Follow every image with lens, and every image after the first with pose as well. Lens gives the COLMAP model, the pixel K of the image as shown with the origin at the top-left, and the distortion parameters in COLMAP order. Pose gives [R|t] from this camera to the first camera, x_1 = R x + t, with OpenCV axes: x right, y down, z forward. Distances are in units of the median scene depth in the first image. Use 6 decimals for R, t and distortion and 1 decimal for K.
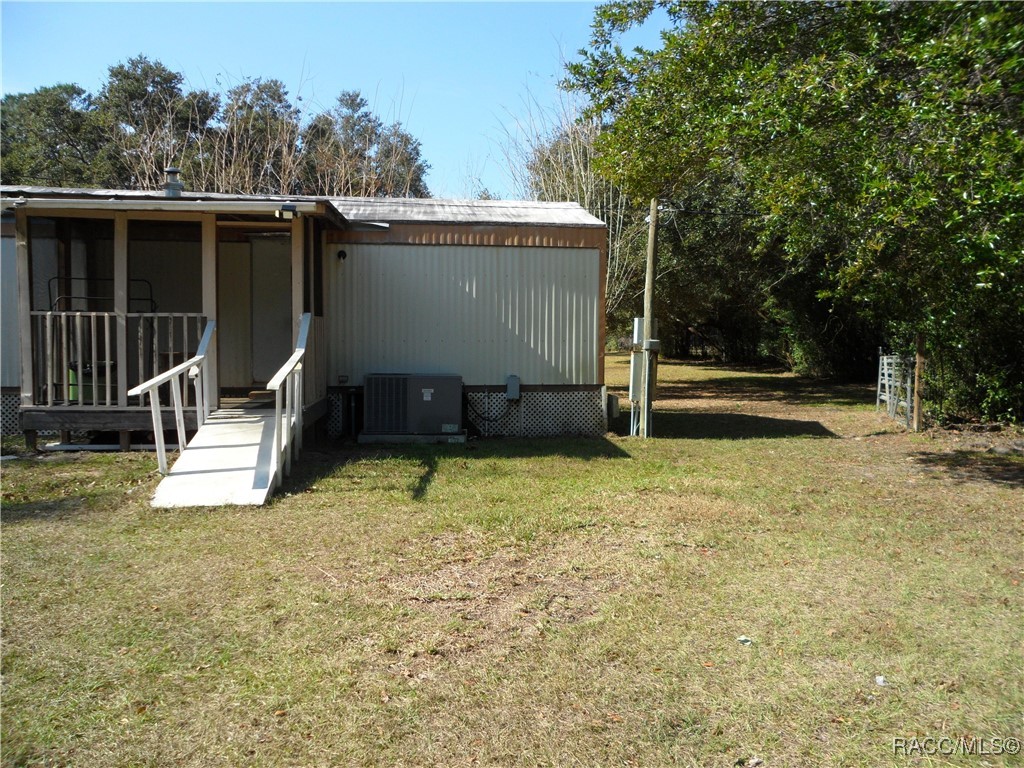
lens RADIAL K [[802.2, 0, 512.7], [0, 802.2, 383.5], [0, 0, 1]] dist [-0.012127, -0.005344]
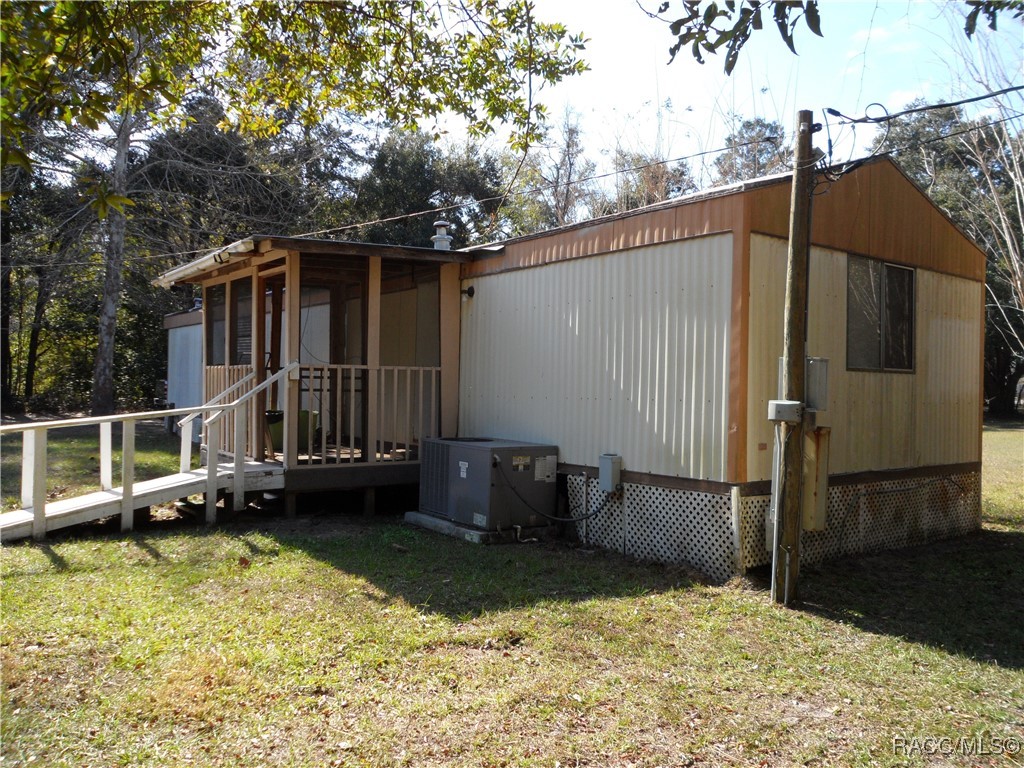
lens RADIAL K [[802.2, 0, 512.5], [0, 802.2, 383.7], [0, 0, 1]] dist [-0.012127, -0.005344]
pose [[0.495765, -0.000776, -0.868457, 0.508357], [-0.063591, 0.997283, -0.037193, -0.036571], [0.866126, 0.073665, 0.494368, 0.614387]]
